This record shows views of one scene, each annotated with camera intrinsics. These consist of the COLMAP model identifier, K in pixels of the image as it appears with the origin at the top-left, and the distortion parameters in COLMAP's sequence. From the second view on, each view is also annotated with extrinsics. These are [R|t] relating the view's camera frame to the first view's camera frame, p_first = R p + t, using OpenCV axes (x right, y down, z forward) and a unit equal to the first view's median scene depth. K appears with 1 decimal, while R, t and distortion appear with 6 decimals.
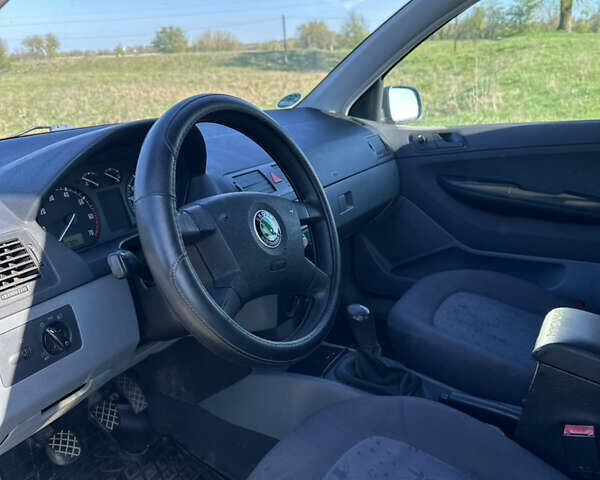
lens RADIAL K [[589.6, 0, 300.0], [0, 589.6, 240.0], [0, 0, 1]] dist [0.064889, -0.020445]
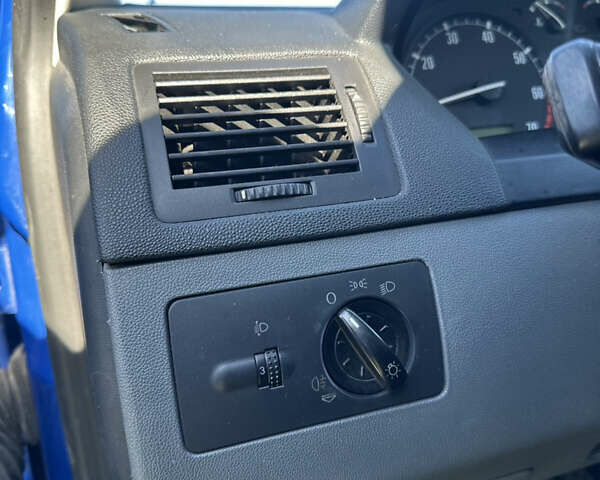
lens RADIAL K [[589.6, 0, 300.0], [0, 589.6, 240.0], [0, 0, 1]] dist [0.064889, -0.020445]
pose [[0.718527, 0.095509, -0.688911, -0.204143], [-0.134240, 0.990945, -0.002630, 0.107366], [0.682422, 0.094369, 0.724842, 0.703363]]
